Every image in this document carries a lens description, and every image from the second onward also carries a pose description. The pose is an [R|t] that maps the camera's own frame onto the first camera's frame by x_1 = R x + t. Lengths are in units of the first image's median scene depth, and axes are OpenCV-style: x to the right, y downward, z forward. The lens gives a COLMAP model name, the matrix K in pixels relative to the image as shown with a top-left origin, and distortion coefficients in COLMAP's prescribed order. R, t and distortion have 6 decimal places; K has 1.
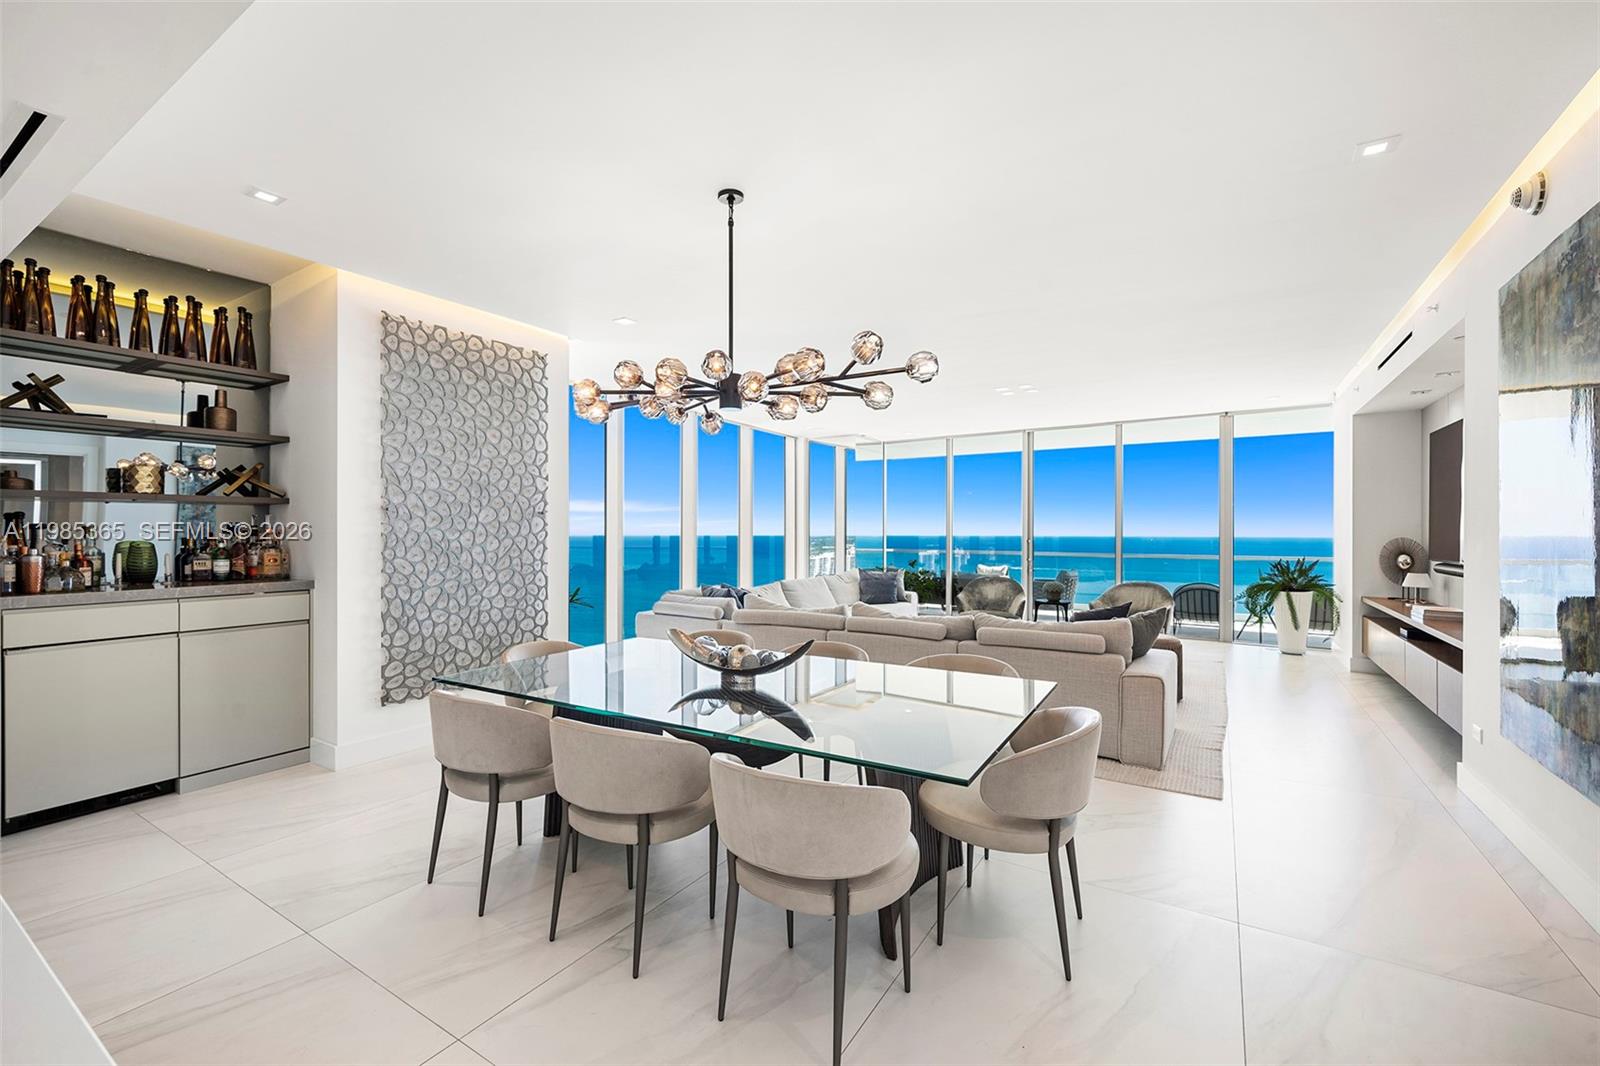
lens RADIAL K [[673.1, 0, 793.9], [0, 673.1, 528.3], [0, 0, 1]] dist [-0.001333, 0.000242]
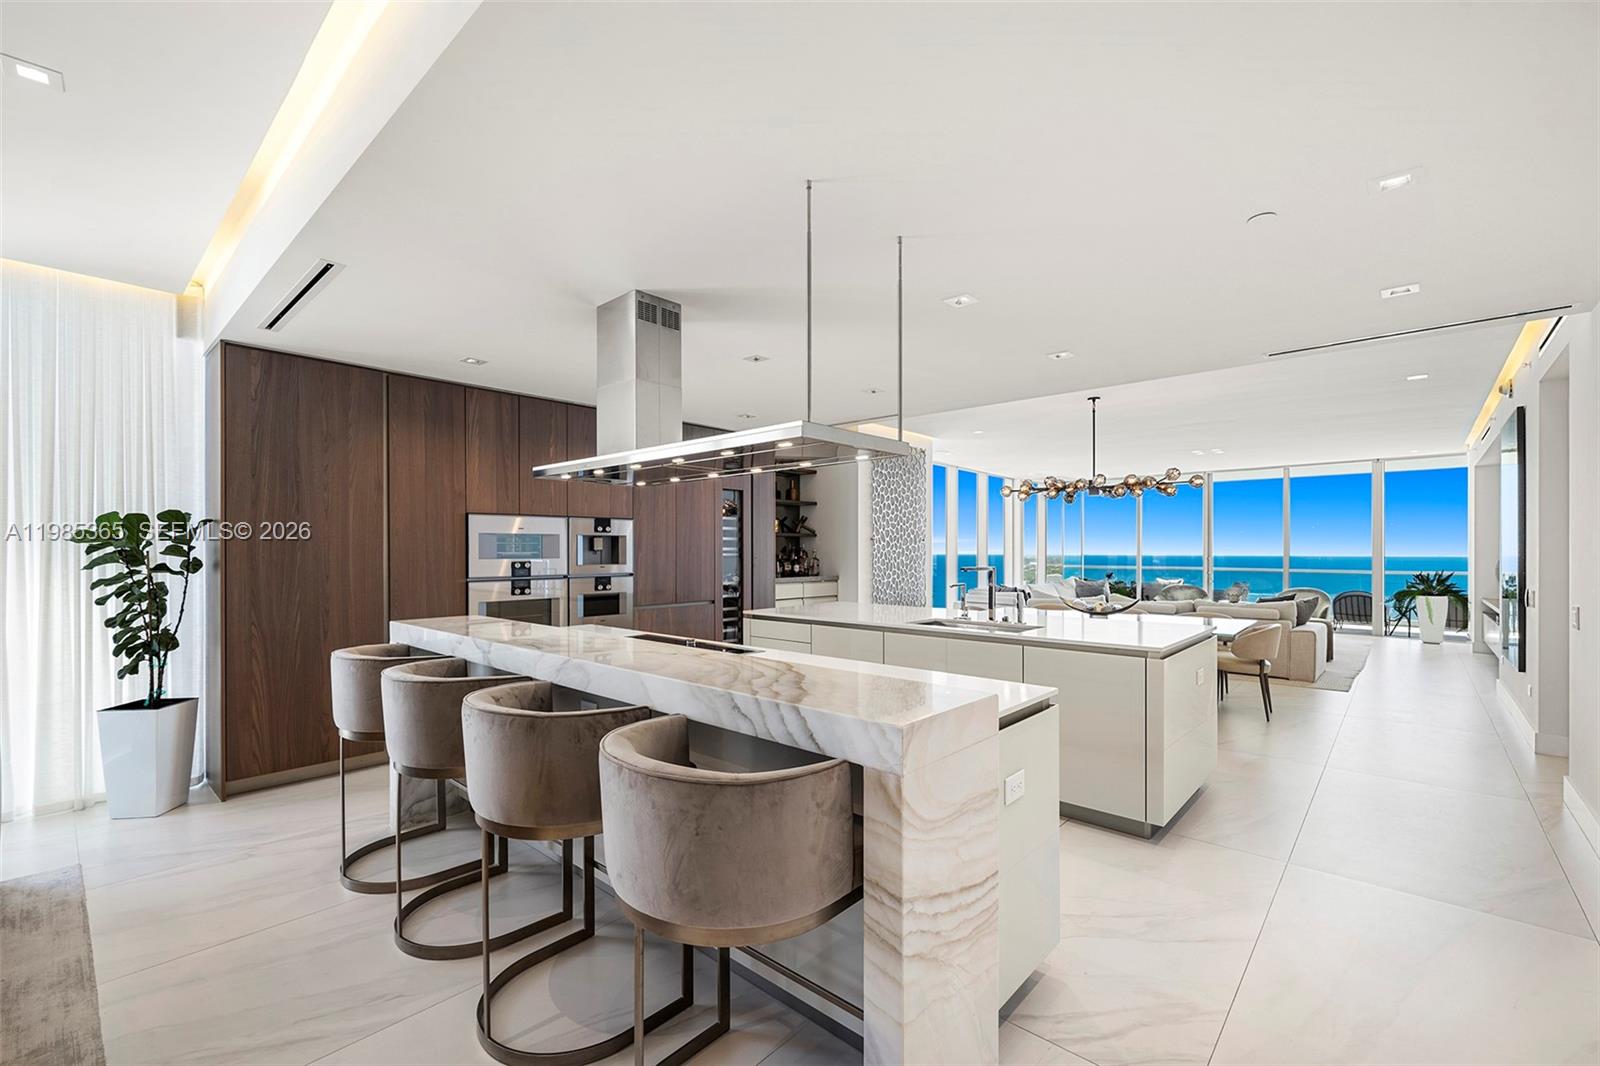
lens RADIAL K [[673.1, 0, 804.7], [0, 673.1, 547.7], [0, 0, 1]] dist [-0.001333, 0.000242]
pose [[0.985531, -0.000549, -0.169493, -0.250908], [0.000054, 0.999996, -0.002926, 0.000633], [0.169493, 0.002875, 0.985527, -0.511980]]
